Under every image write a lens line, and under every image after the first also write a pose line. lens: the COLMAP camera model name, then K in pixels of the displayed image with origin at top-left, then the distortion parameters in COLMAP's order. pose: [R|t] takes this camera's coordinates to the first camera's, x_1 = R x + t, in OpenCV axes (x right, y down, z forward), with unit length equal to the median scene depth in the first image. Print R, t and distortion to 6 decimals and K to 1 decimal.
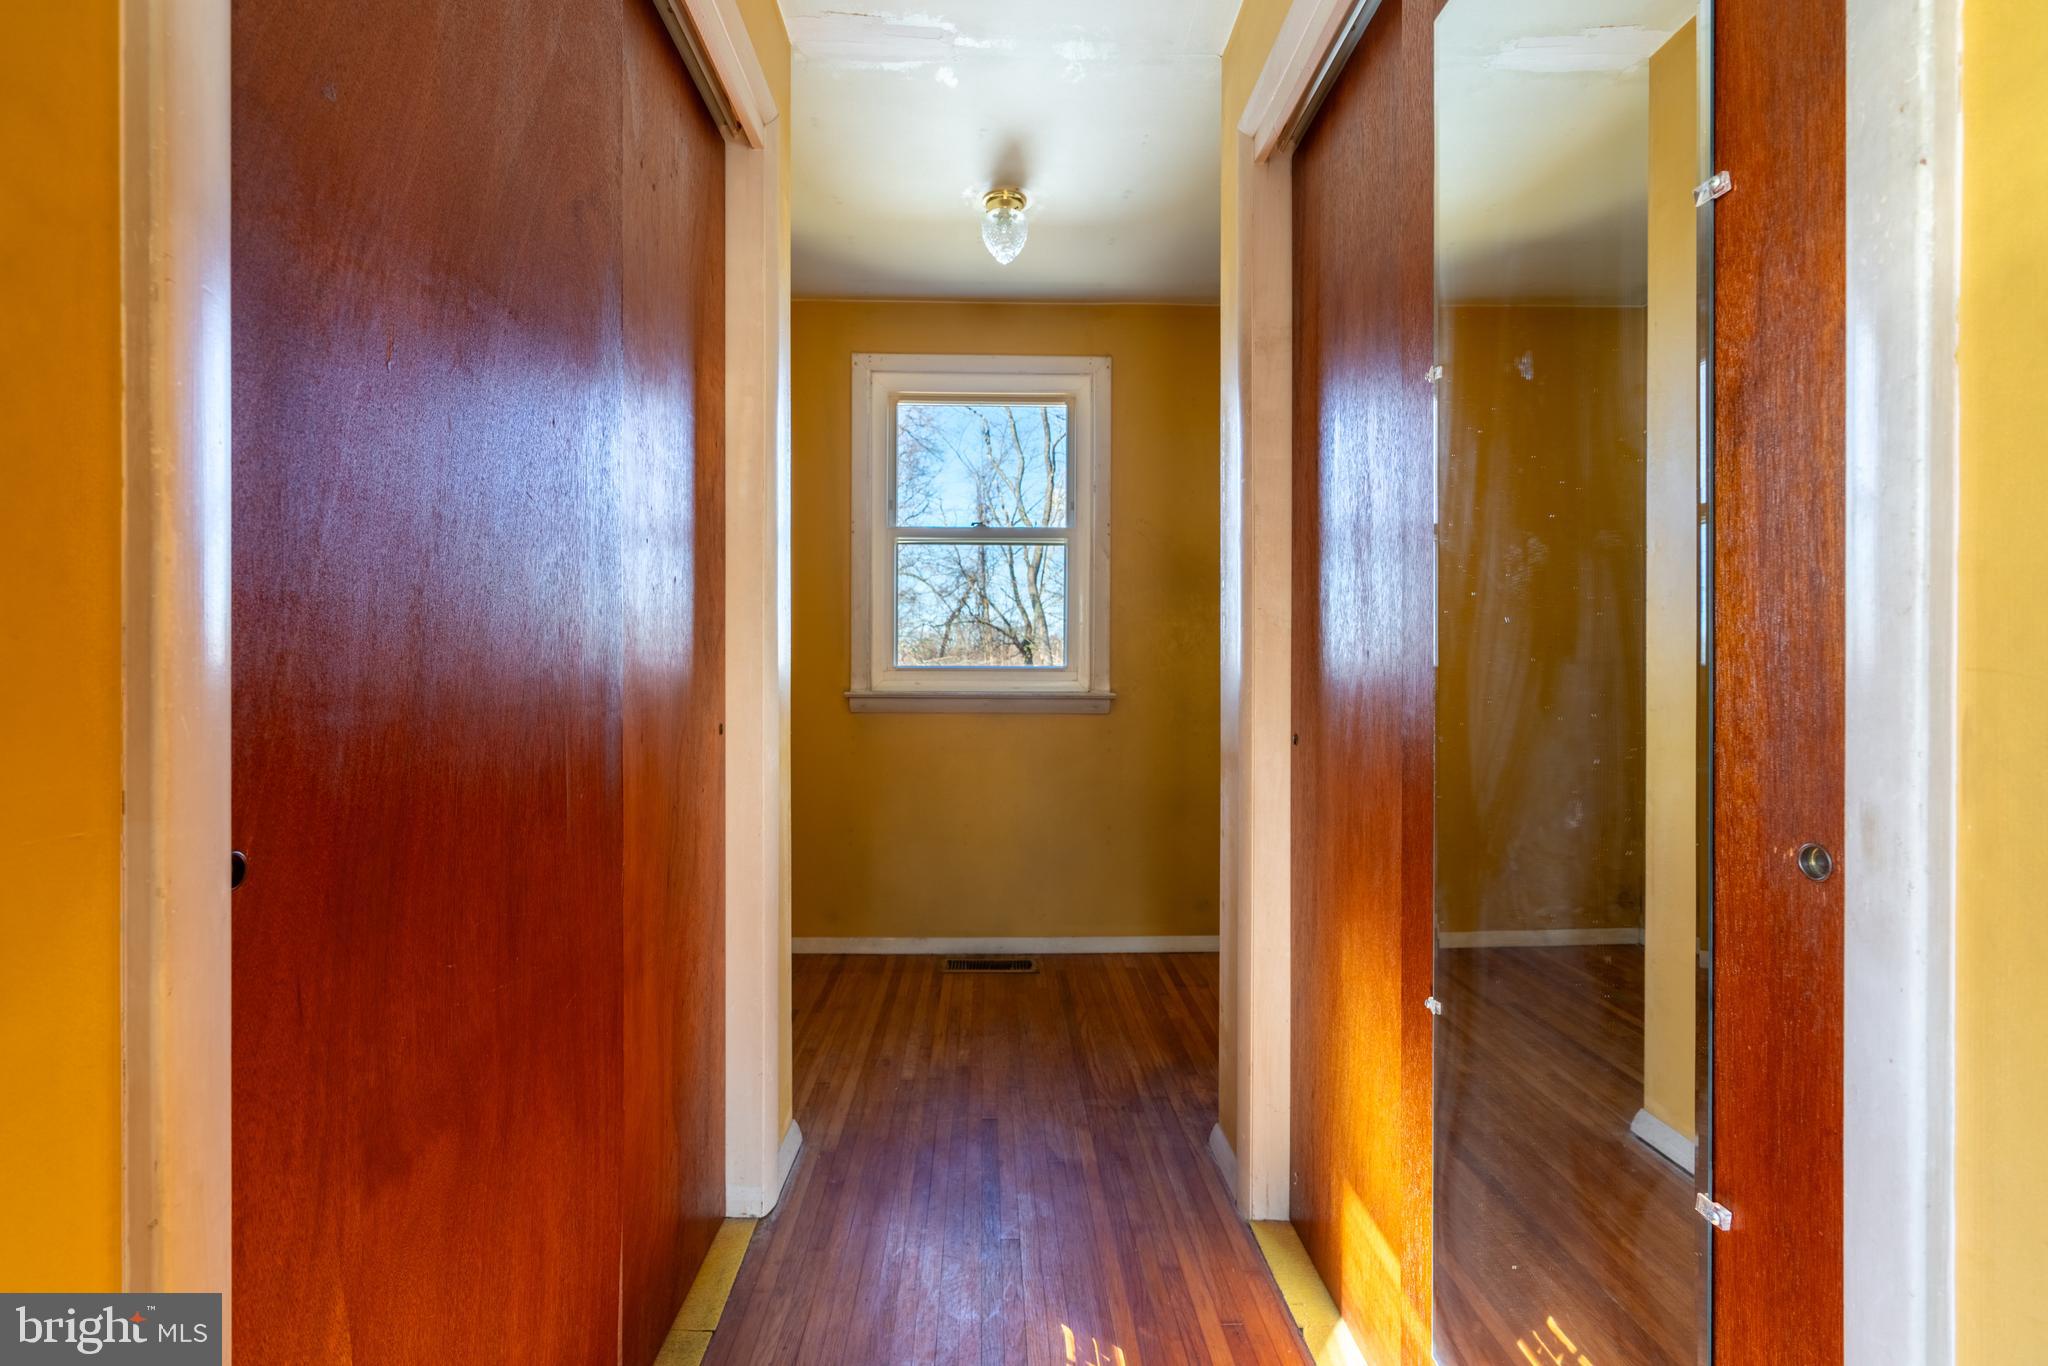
lens RADIAL K [[925.9, 0, 1024.4], [0, 925.9, 685.8], [0, 0, 1]] dist [0.002466, 0.000958]
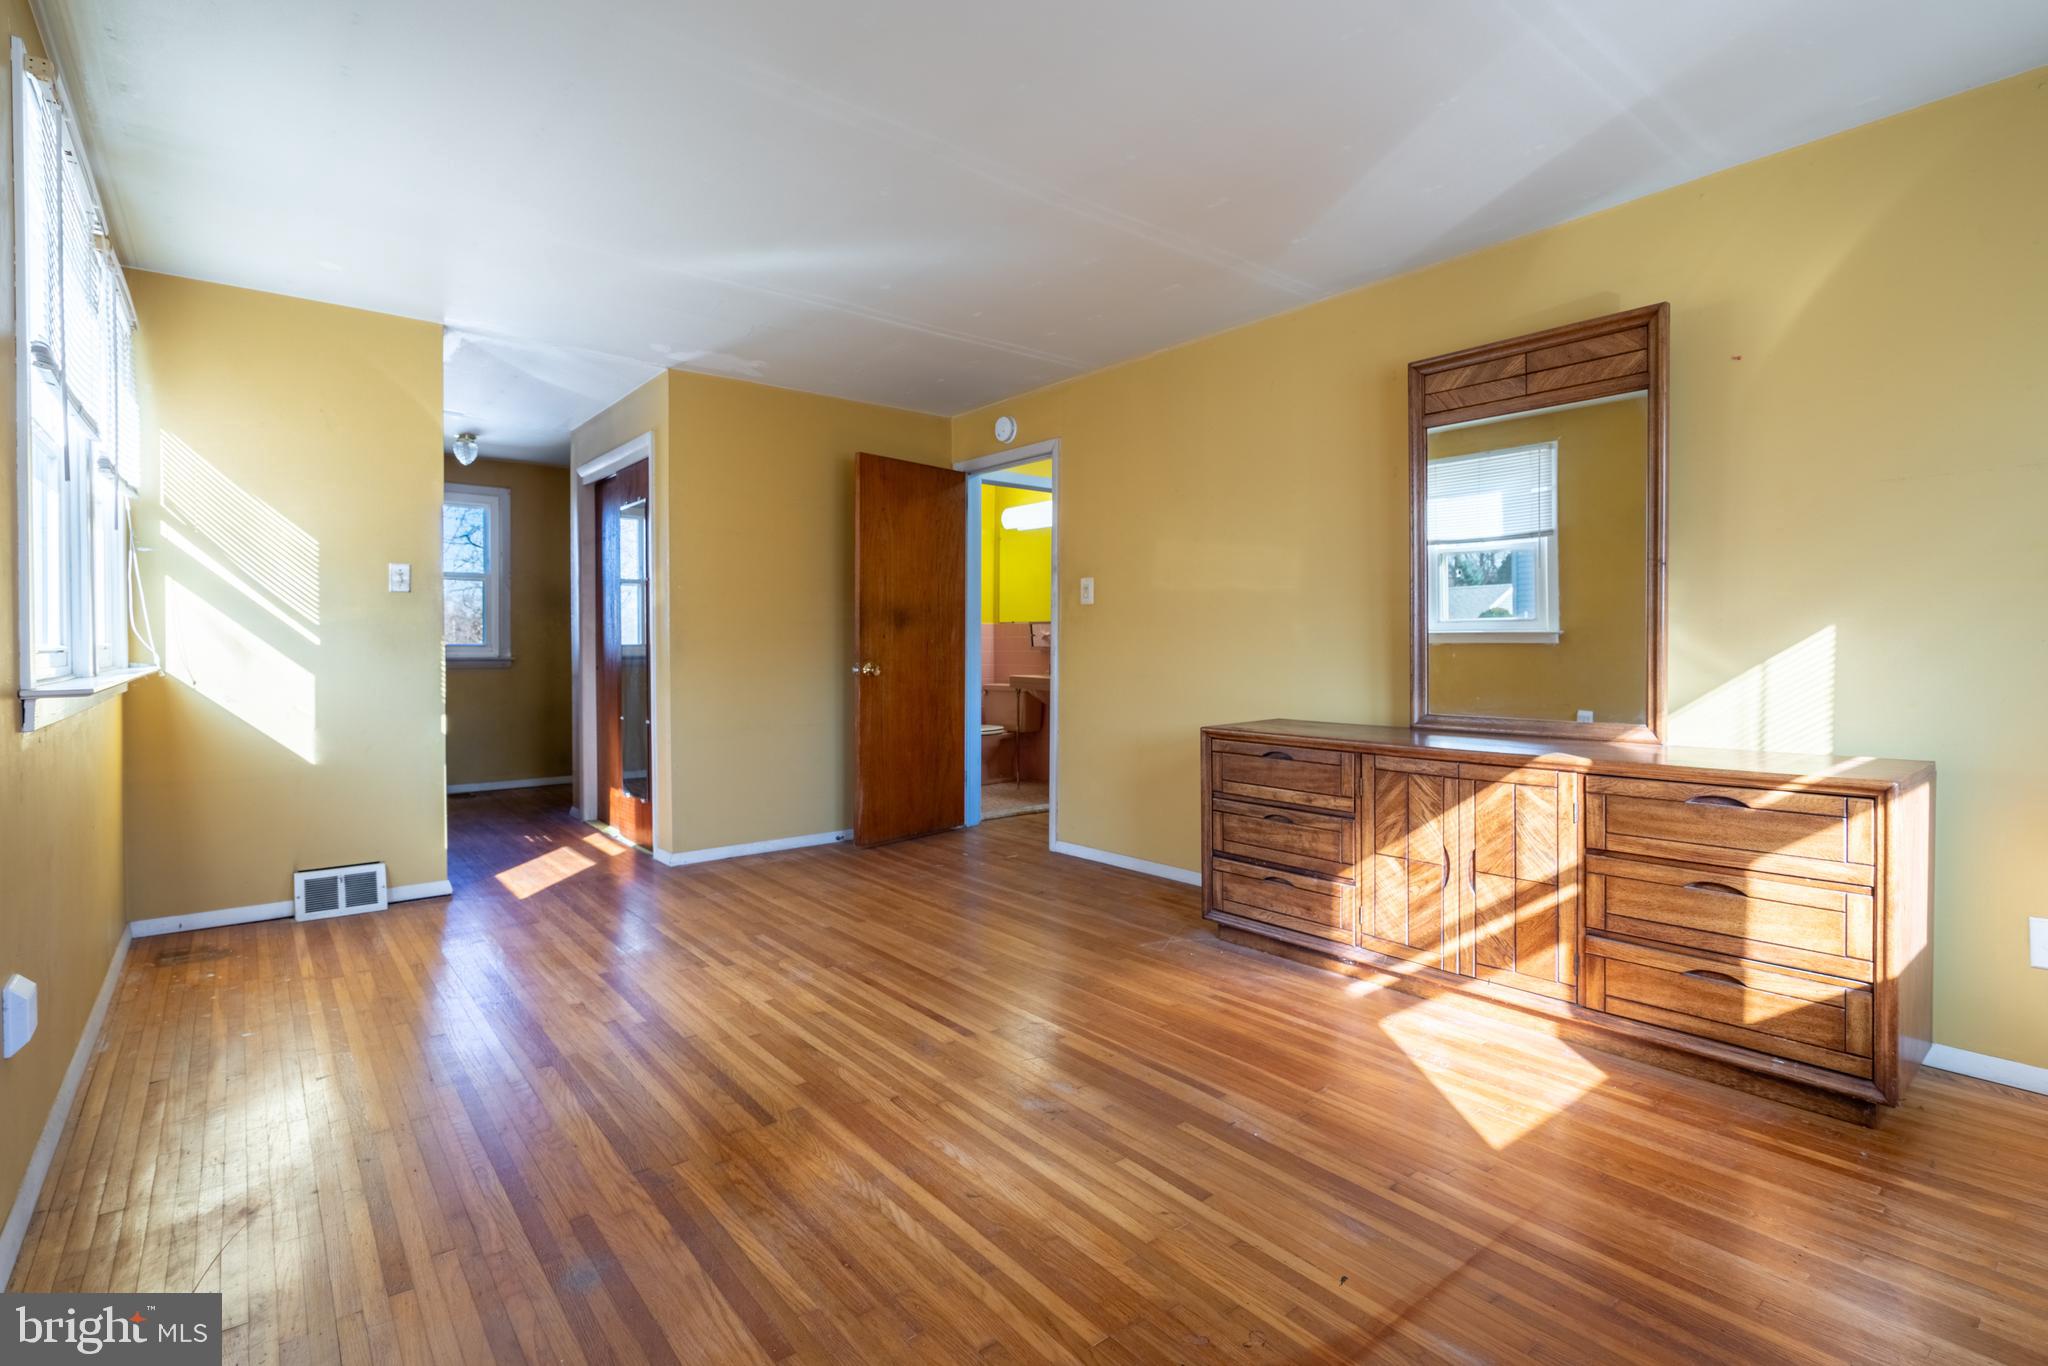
lens RADIAL K [[925.9, 0, 1023.5], [0, 925.9, 664.5], [0, 0, 1]] dist [0.002466, 0.000958]
pose [[0.787631, -0.010255, 0.616061, -0.308127], [0.000729, 0.999876, 0.015712, -0.008853], [-0.616146, -0.011927, 0.787541, -1.433033]]
